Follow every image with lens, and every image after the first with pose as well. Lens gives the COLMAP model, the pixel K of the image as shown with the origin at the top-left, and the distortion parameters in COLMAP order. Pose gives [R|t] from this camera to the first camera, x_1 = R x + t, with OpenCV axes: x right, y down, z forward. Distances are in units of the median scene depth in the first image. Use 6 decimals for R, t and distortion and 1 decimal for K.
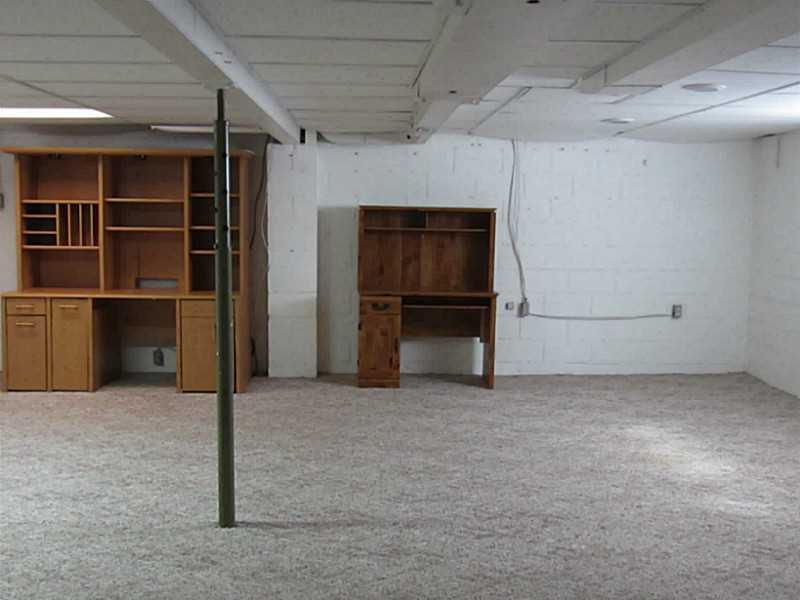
lens RADIAL K [[884.6, 0, 400.0], [0, 884.6, 300.0], [0, 0, 1]] dist [-0.005294, 0.006882]
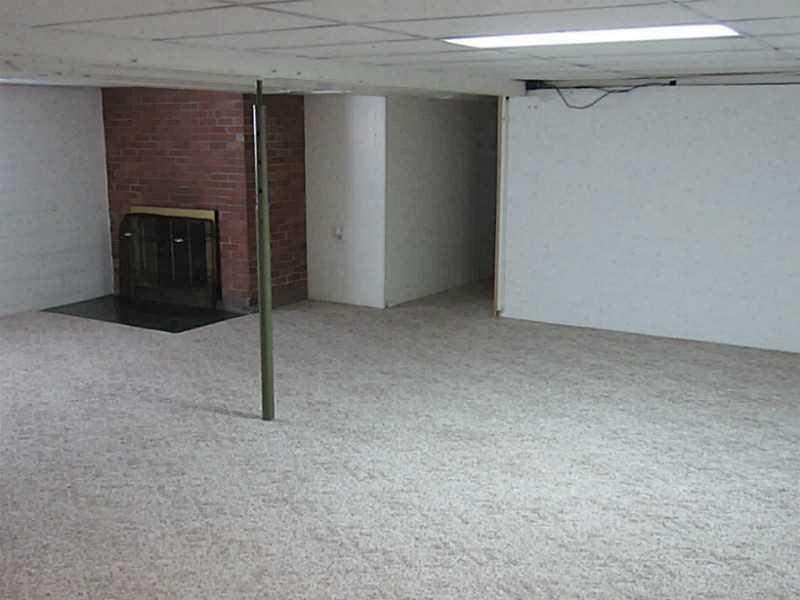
lens RADIAL K [[884.6, 0, 400.0], [0, 884.6, 300.0], [0, 0, 1]] dist [-0.005294, 0.006882]
pose [[-0.830023, -0.111428, 0.546485, -0.961931], [0.056555, 0.957973, 0.281228, -0.242913], [-0.554854, 0.264332, -0.788838, 1.727521]]
